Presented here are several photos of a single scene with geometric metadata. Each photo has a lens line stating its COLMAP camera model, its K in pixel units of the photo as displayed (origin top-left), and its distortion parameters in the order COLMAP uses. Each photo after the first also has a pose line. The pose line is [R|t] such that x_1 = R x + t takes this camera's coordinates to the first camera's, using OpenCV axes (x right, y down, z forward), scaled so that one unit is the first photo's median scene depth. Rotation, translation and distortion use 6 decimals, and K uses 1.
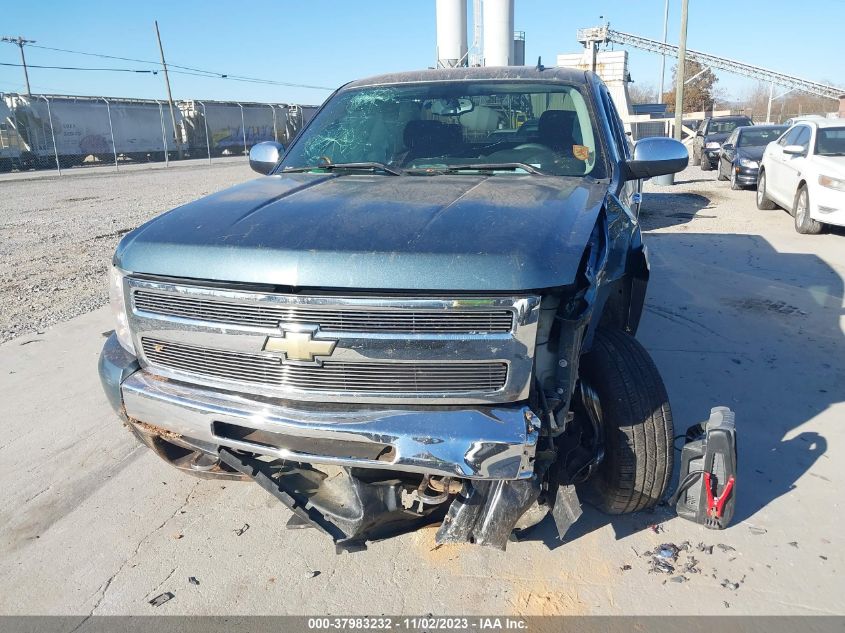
lens RADIAL K [[594.8, 0, 423.4], [0, 594.8, 320.4], [0, 0, 1]] dist [0.002843, 0.003839]
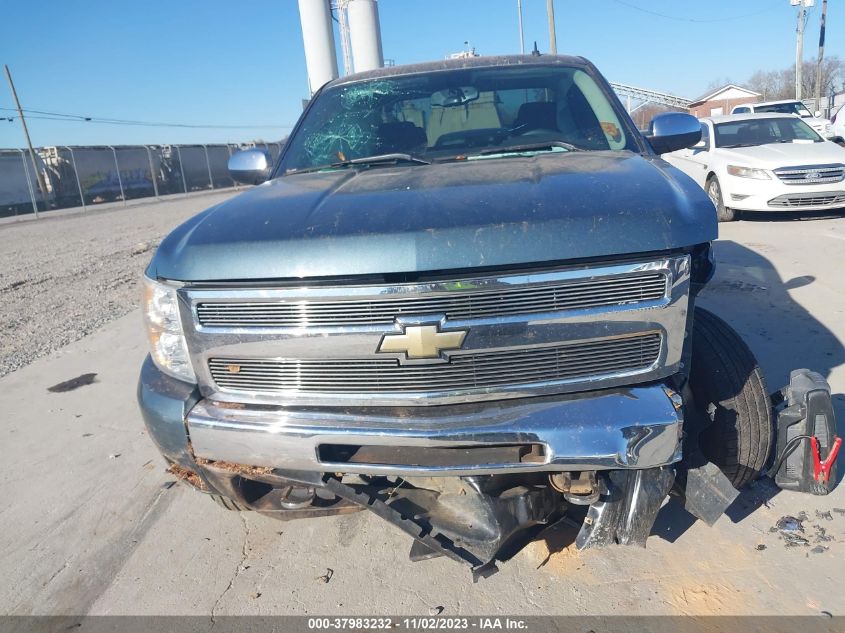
lens RADIAL K [[610.9, 0, 422.5], [0, 610.9, 316.5], [0, 0, 1]] dist [-0.004131, 0.004034]
pose [[0.985065, -0.105323, 0.136216, -0.279747], [0.111830, 0.992880, -0.041019, 0.037277], [-0.130926, 0.055639, 0.989830, 0.105615]]
